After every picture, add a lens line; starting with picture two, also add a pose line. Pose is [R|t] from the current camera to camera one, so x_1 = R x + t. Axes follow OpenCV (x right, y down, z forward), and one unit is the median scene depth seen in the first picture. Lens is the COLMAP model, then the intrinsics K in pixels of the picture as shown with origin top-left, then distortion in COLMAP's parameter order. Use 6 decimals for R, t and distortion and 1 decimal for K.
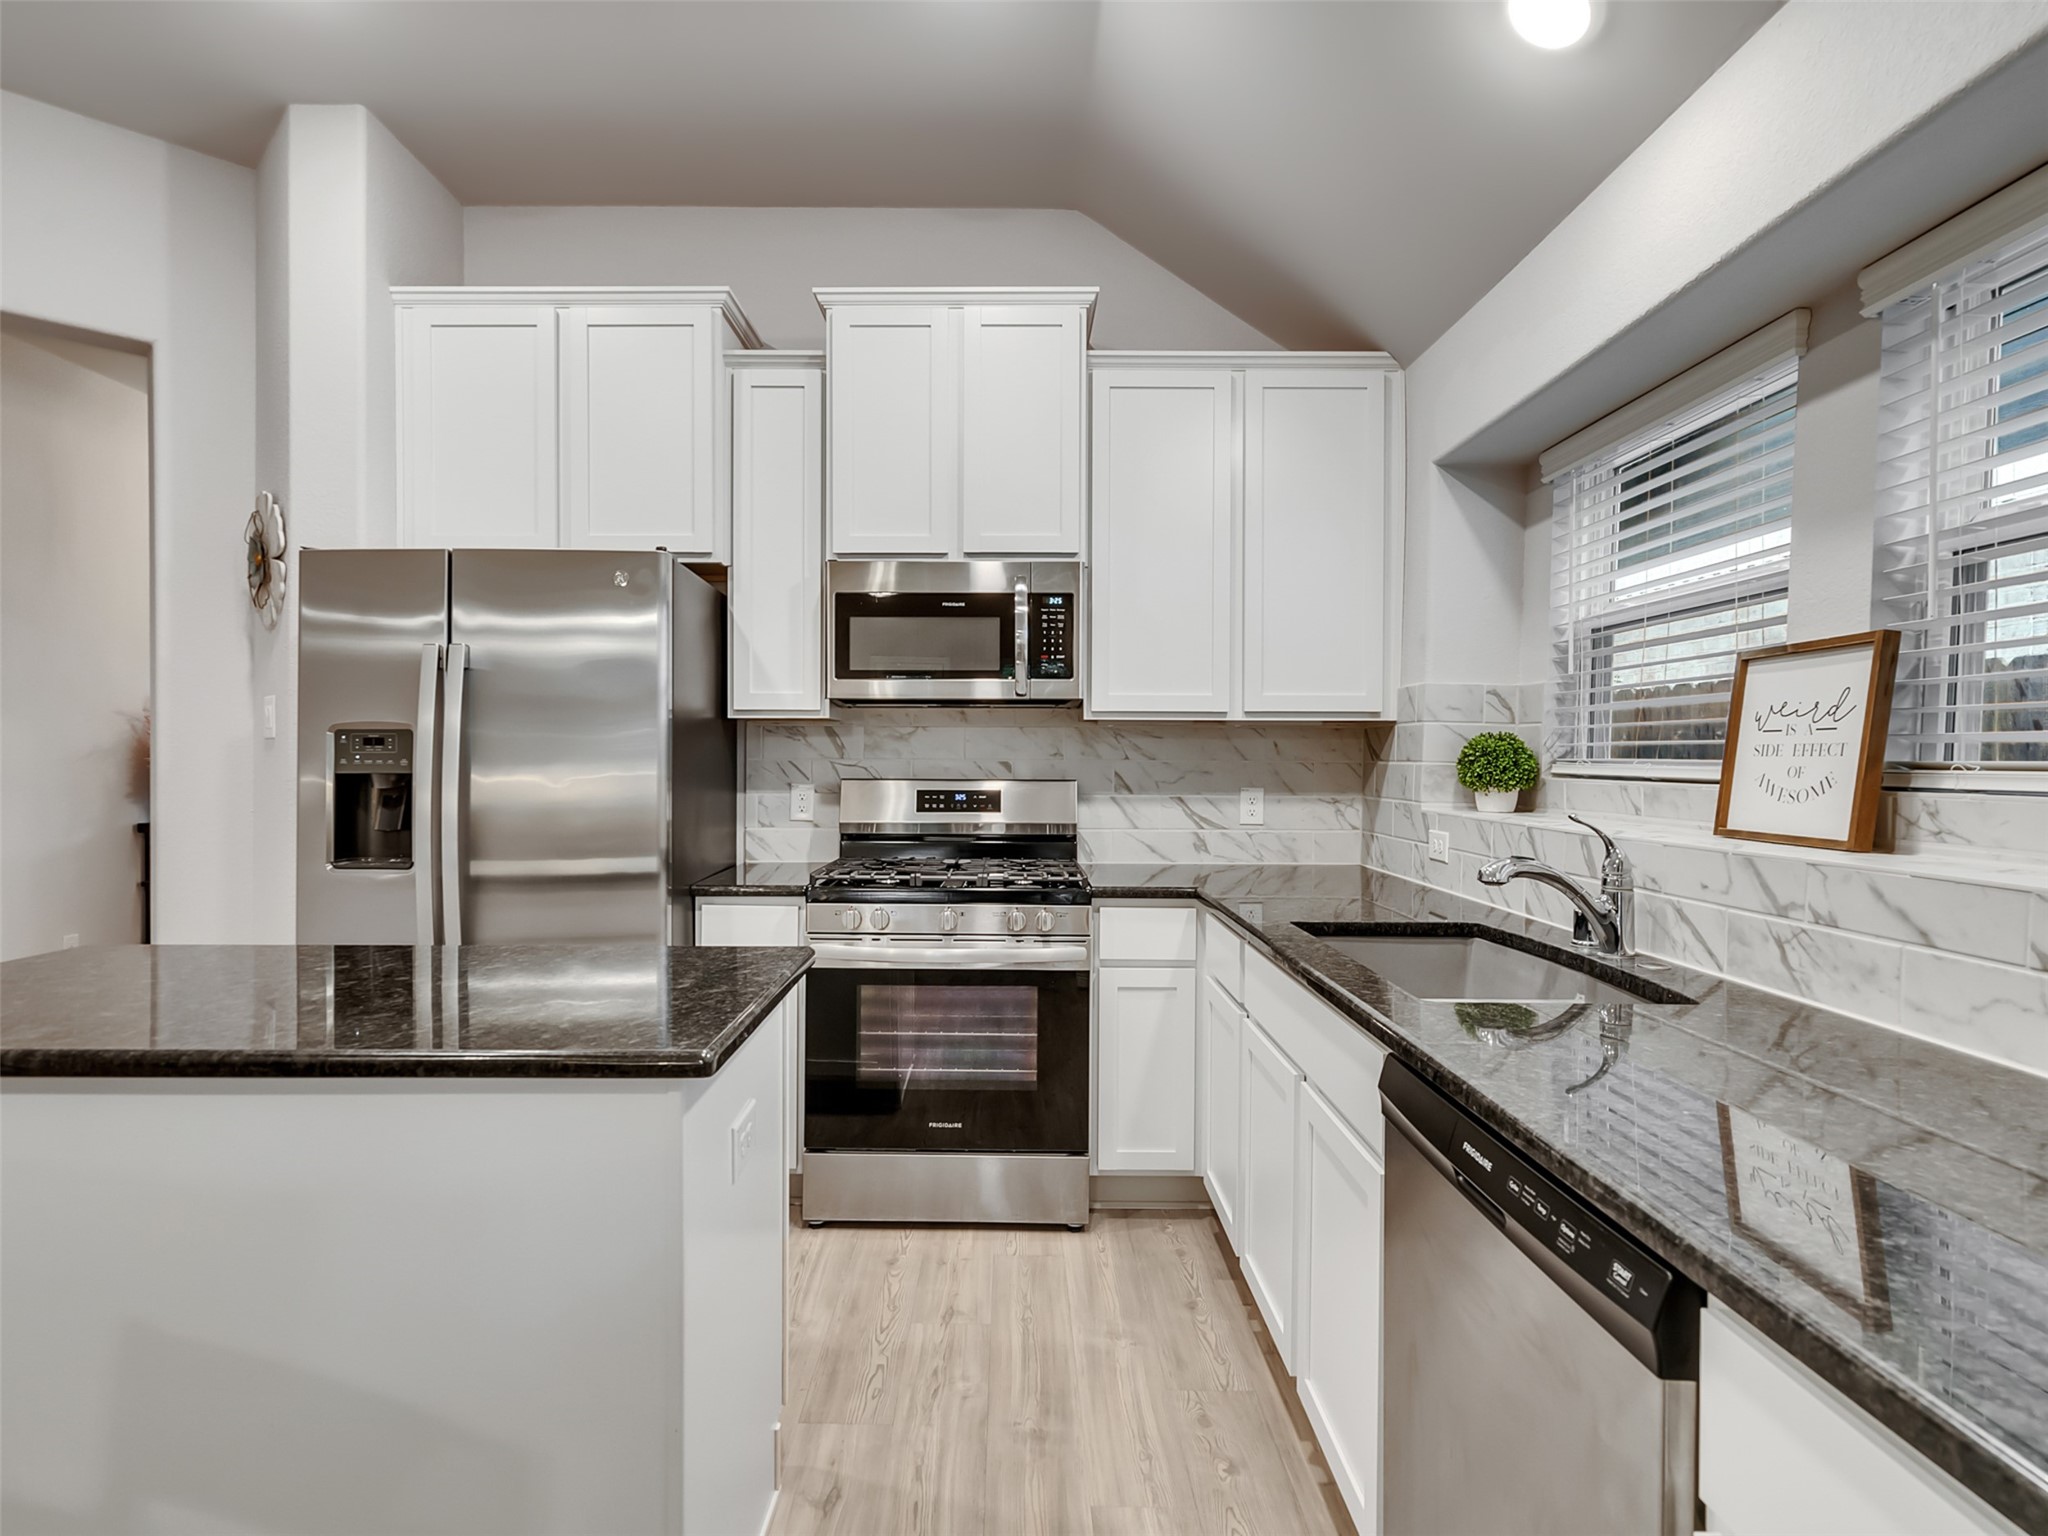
lens RADIAL K [[1036.1, 0, 1017.7], [0, 1036.1, 770.9], [0, 0, 1]] dist [-0.002560, 0.001328]
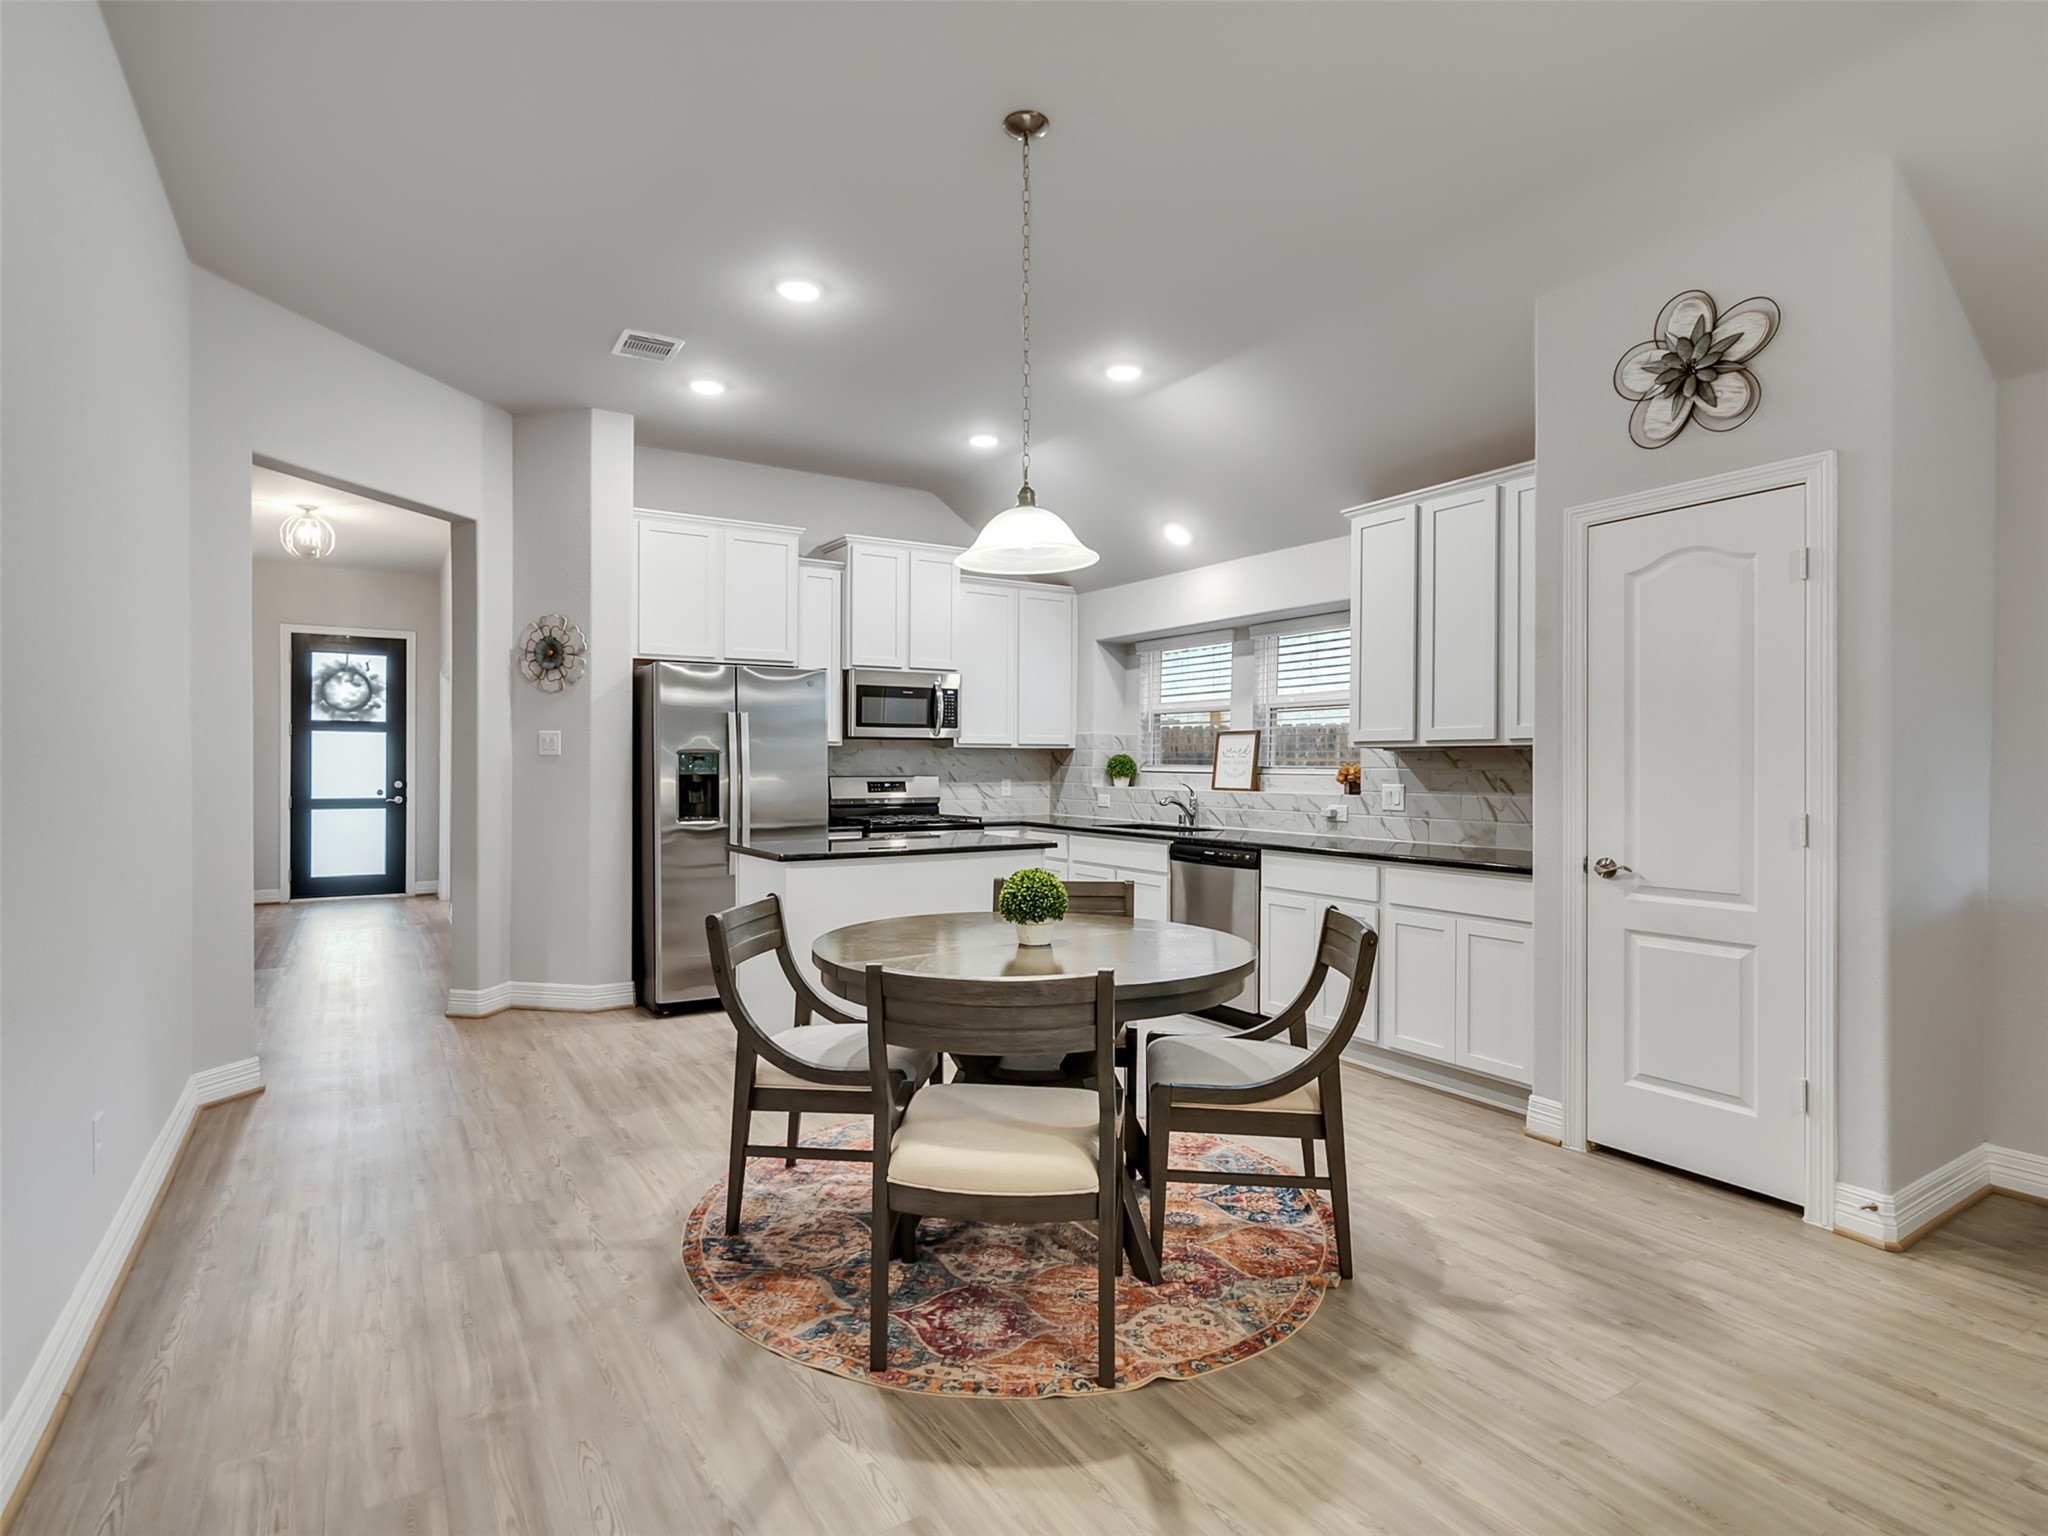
lens RADIAL K [[1036.1, 0, 1024.9], [0, 1036.1, 765.2], [0, 0, 1]] dist [-0.002560, 0.001328]
pose [[0.841394, -0.003431, 0.540412, -1.012062], [0.007538, 0.999957, -0.005388, 0.000241], [-0.540370, 0.008607, 0.841383, -0.902971]]
